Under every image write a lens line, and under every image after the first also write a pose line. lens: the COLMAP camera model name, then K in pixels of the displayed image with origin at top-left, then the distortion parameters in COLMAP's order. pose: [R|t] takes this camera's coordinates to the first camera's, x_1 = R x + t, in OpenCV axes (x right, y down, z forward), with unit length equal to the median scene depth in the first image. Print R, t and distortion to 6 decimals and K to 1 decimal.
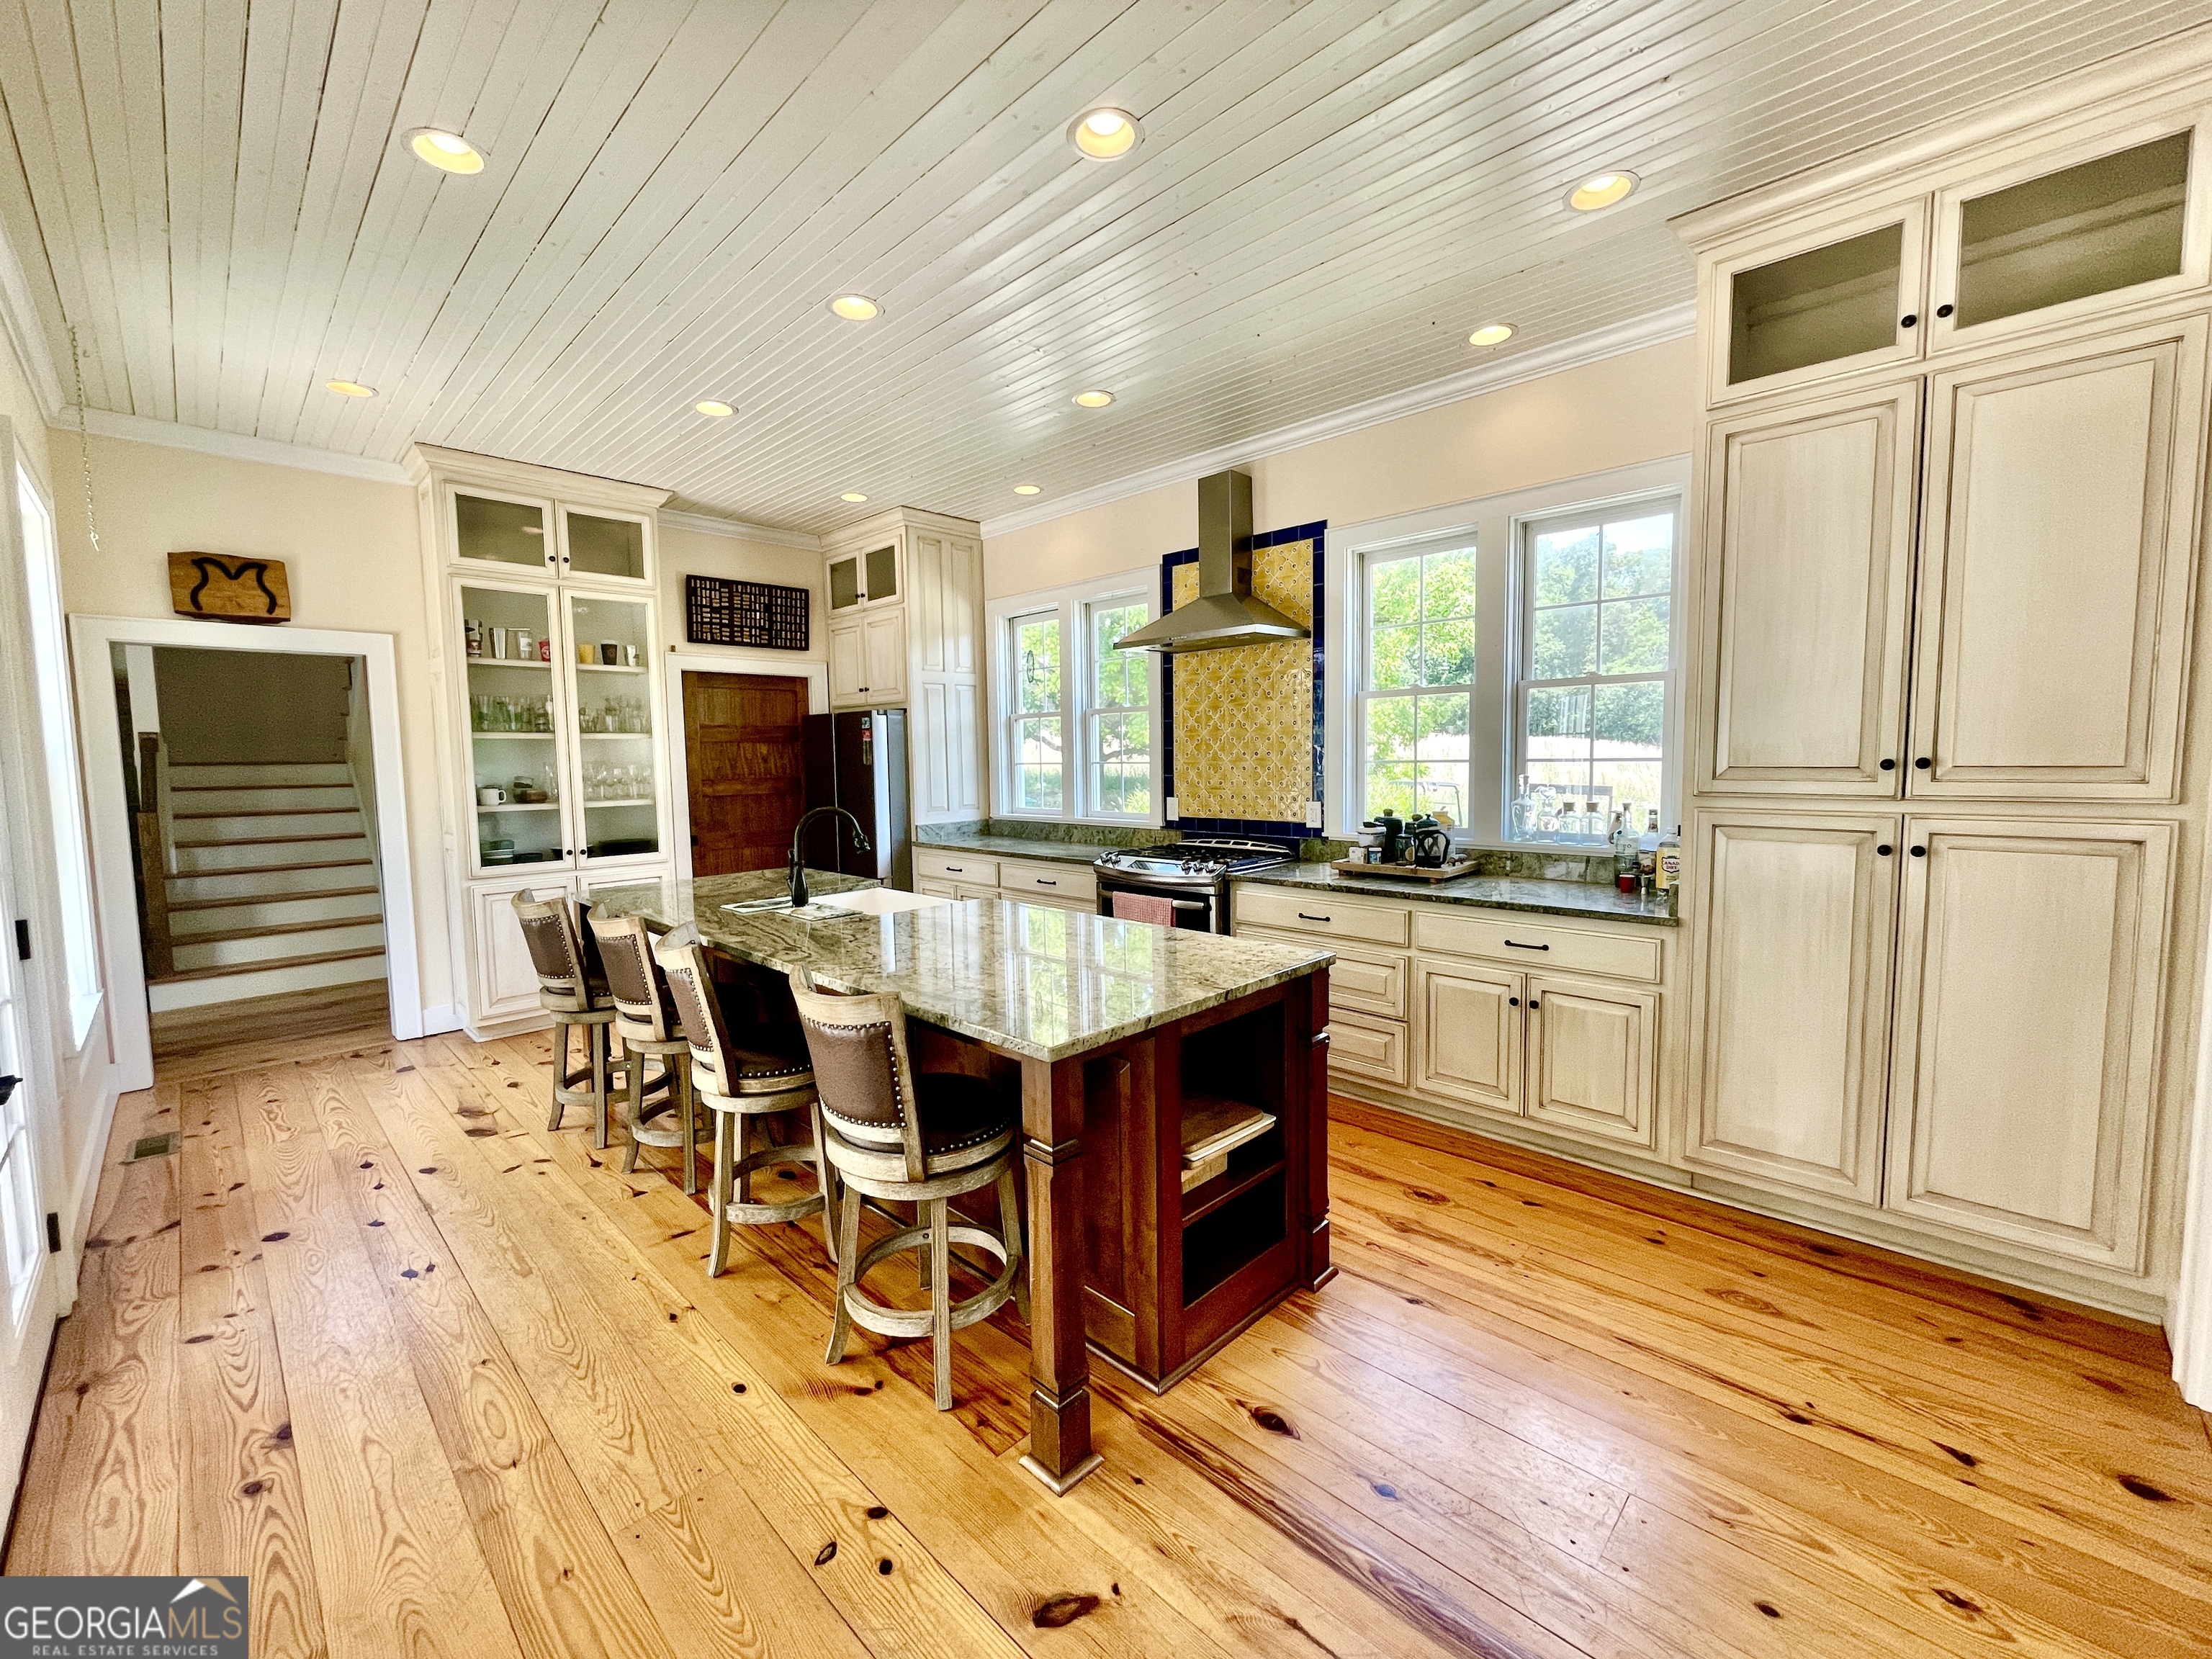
lens RADIAL K [[894.8, 0, 1109.8], [0, 894.8, 824.8], [0, 0, 1]] dist [-0.005471, 0.000422]
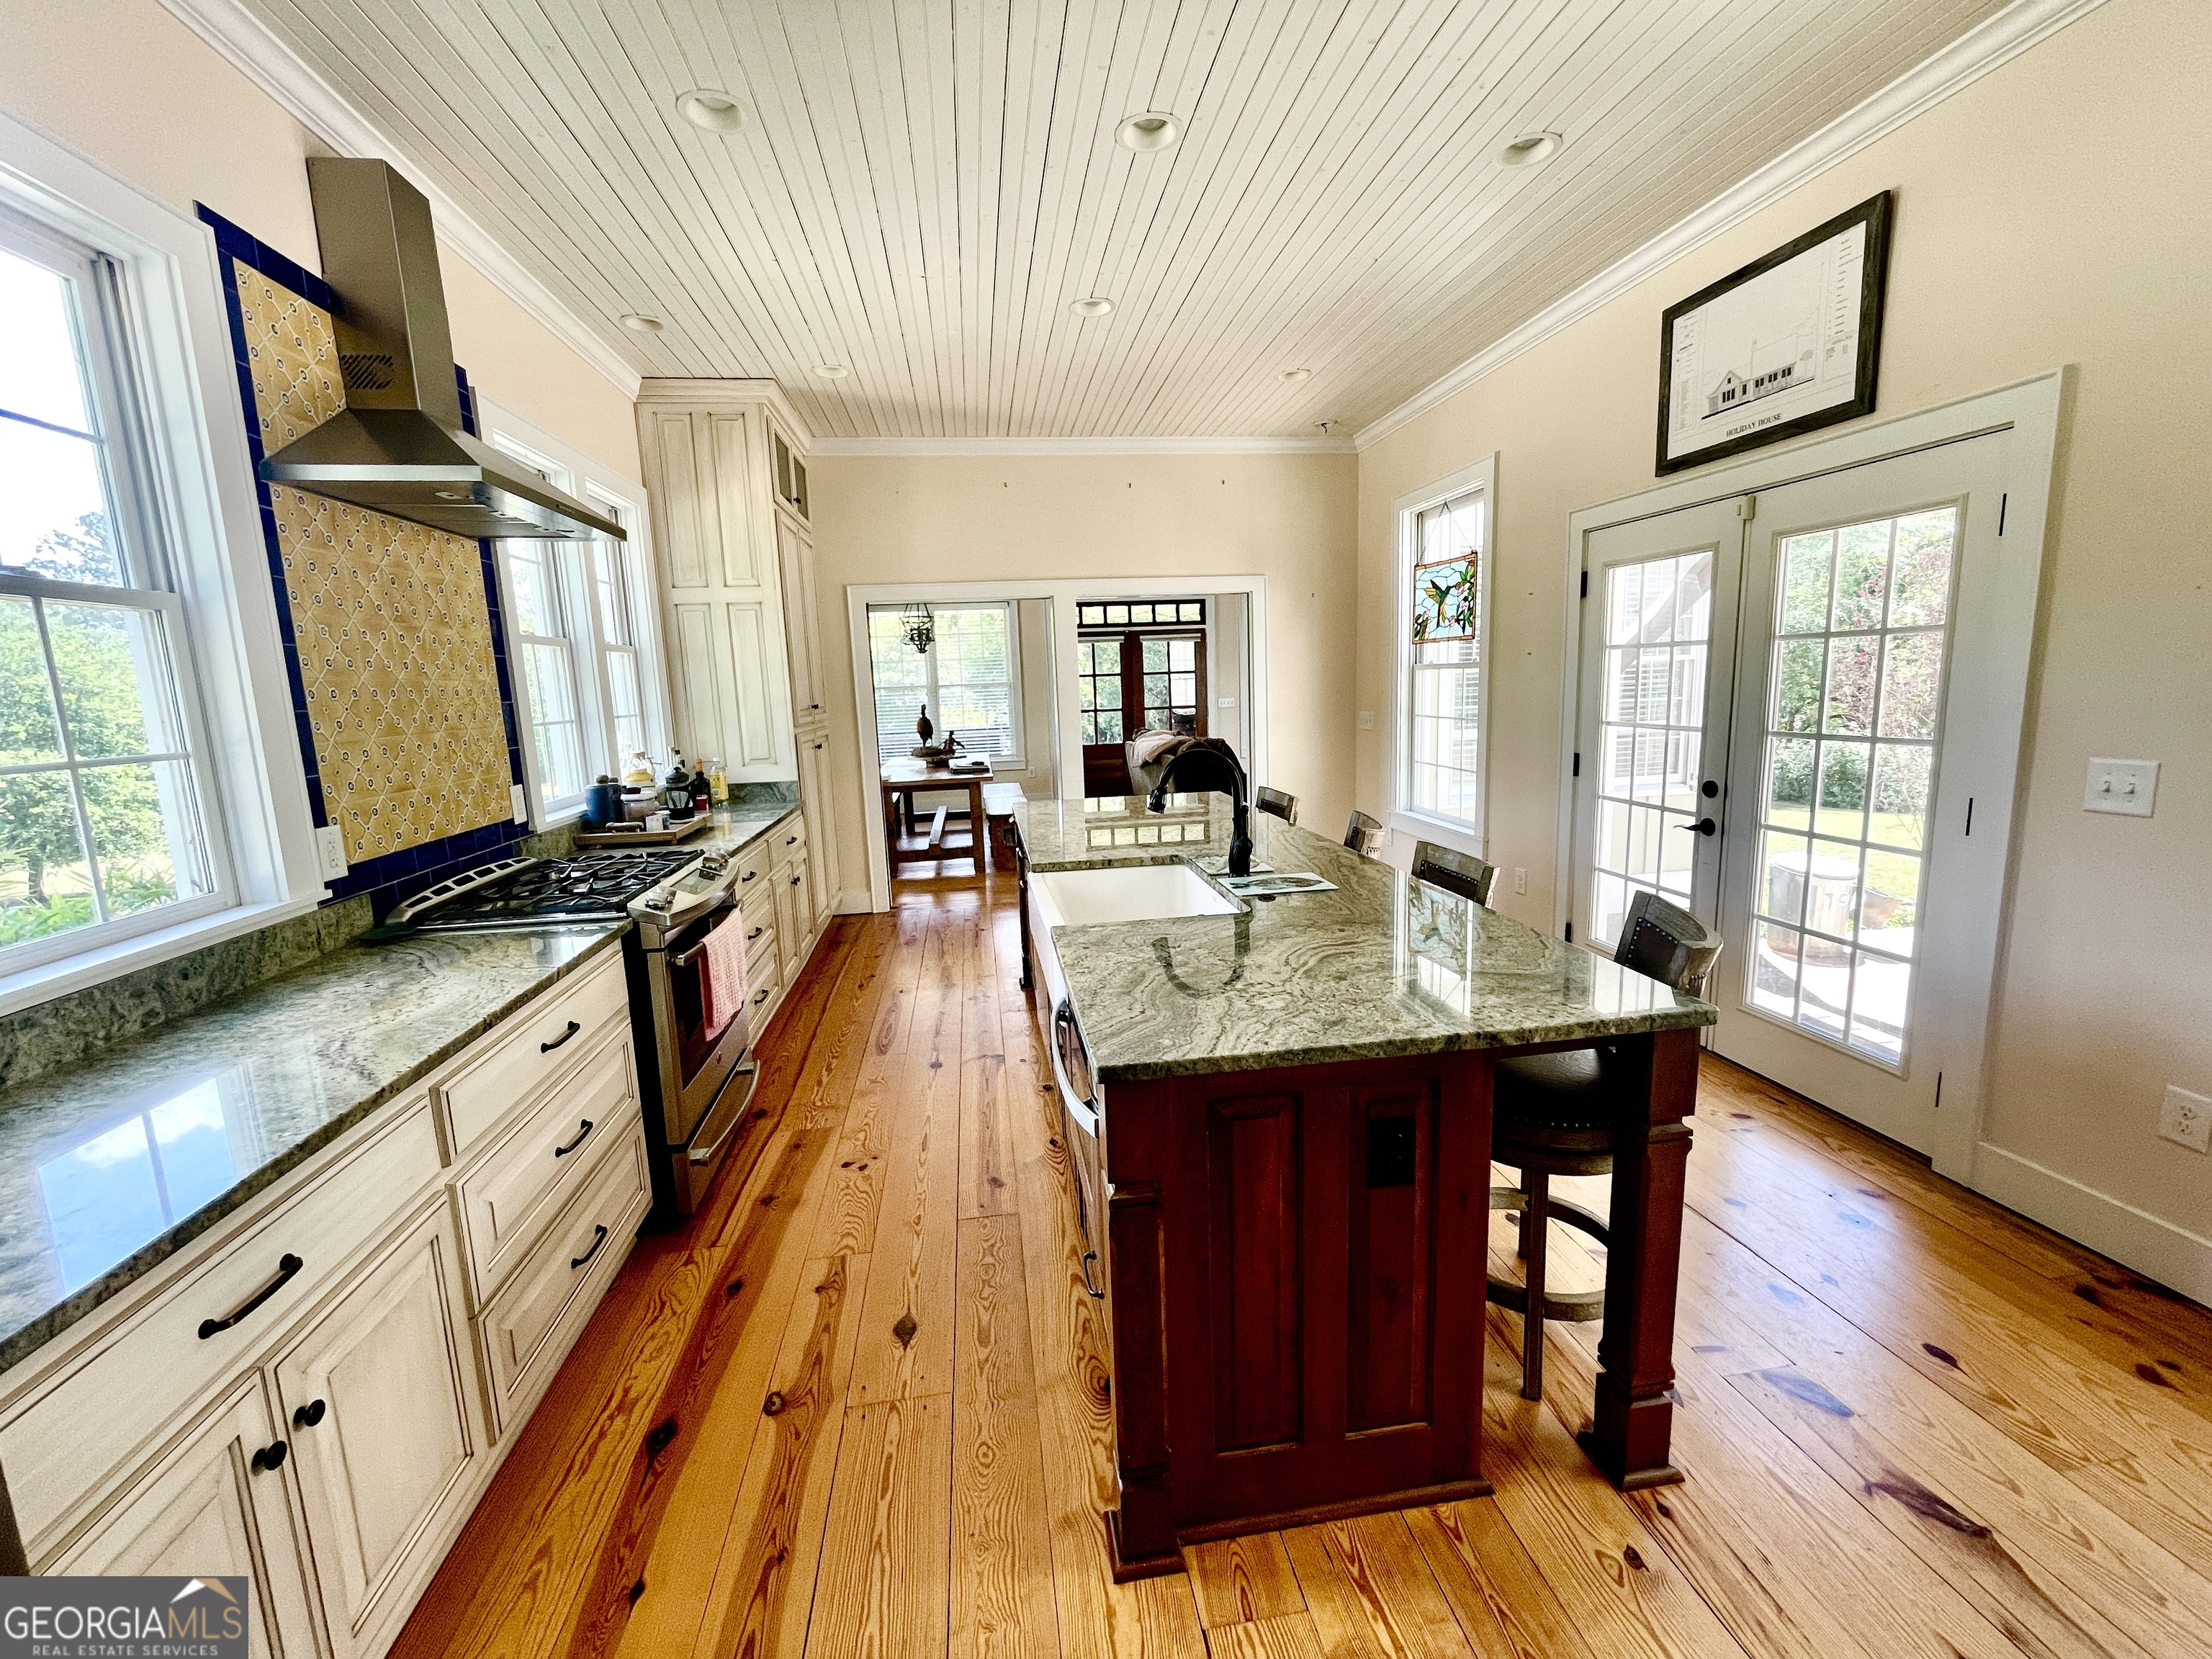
lens RADIAL K [[894.8, 0, 1103.5], [0, 894.8, 818.6], [0, 0, 1]] dist [-0.005471, 0.000422]
pose [[-0.786892, -0.045263, 0.615429, -0.545658], [0.101876, 0.974093, 0.201901, -0.092955], [-0.608624, 0.221572, -0.761895, 1.240625]]
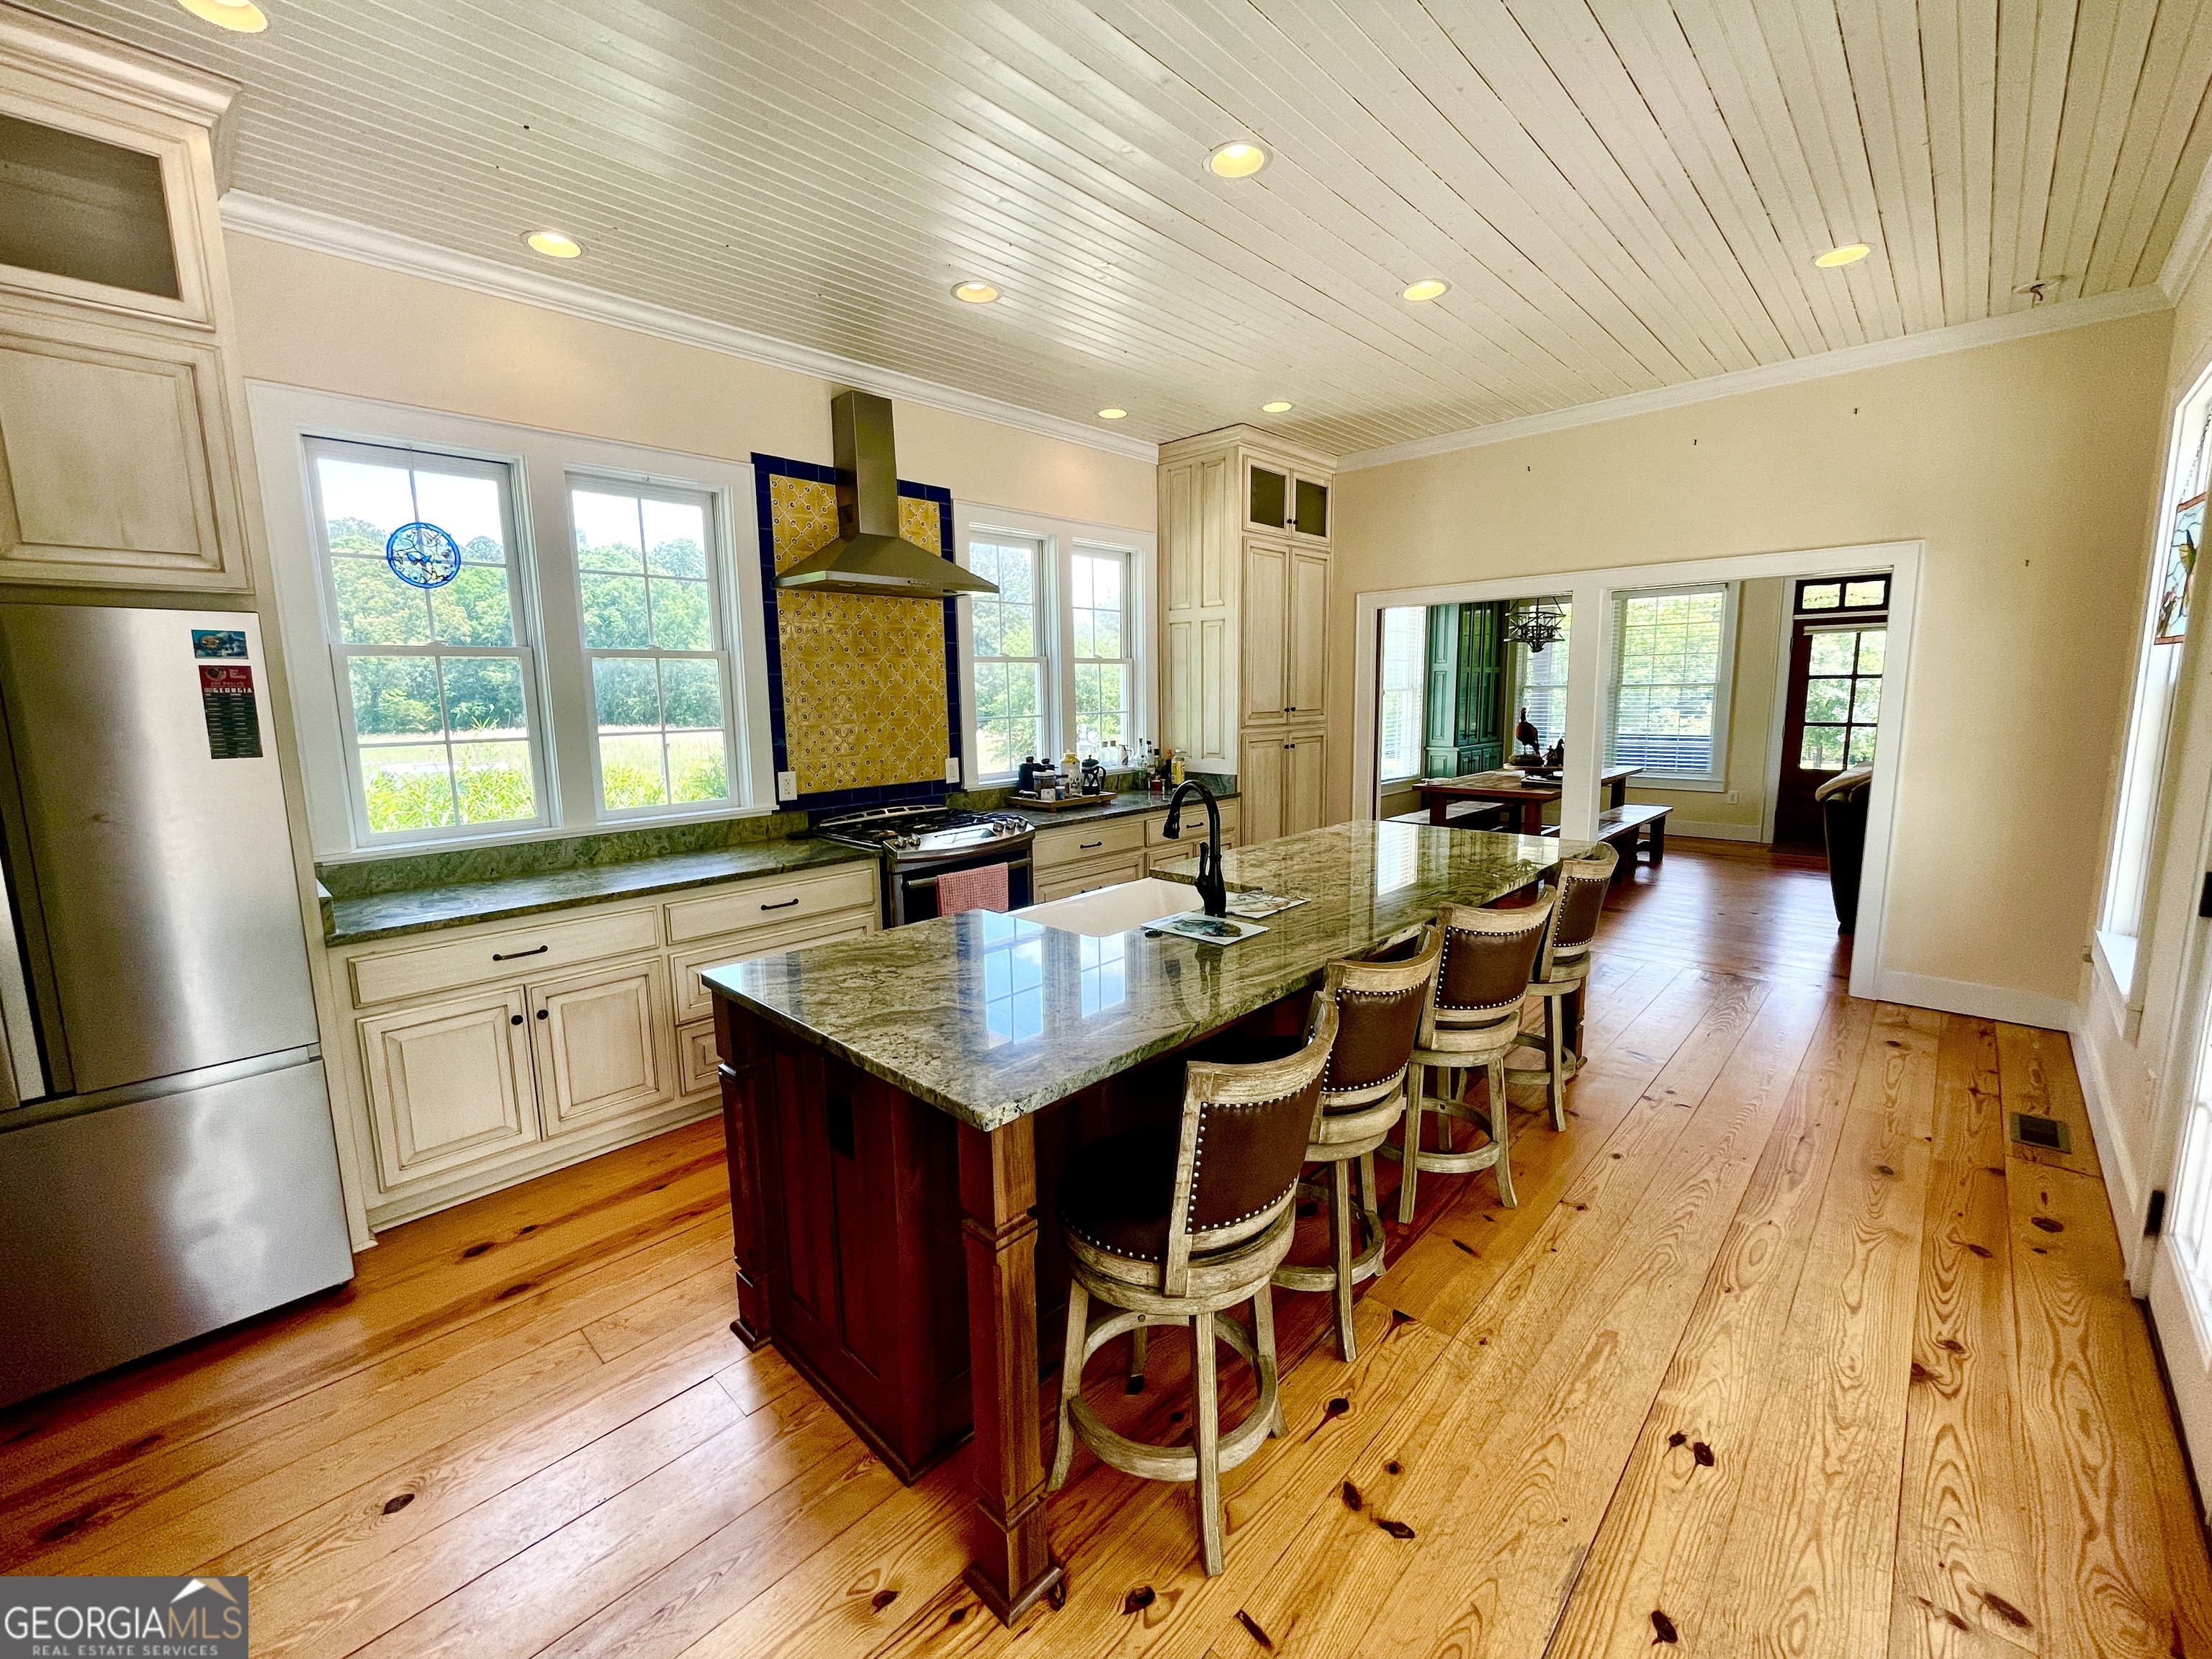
lens RADIAL K [[894.8, 0, 1102.5], [0, 894.8, 819.0], [0, 0, 1]] dist [-0.005471, 0.000422]
pose [[-0.000709, -0.122254, 0.992499, -0.812620], [0.098576, 0.987656, 0.121728, -0.065295], [-0.995129, 0.097923, 0.011351, 0.810842]]
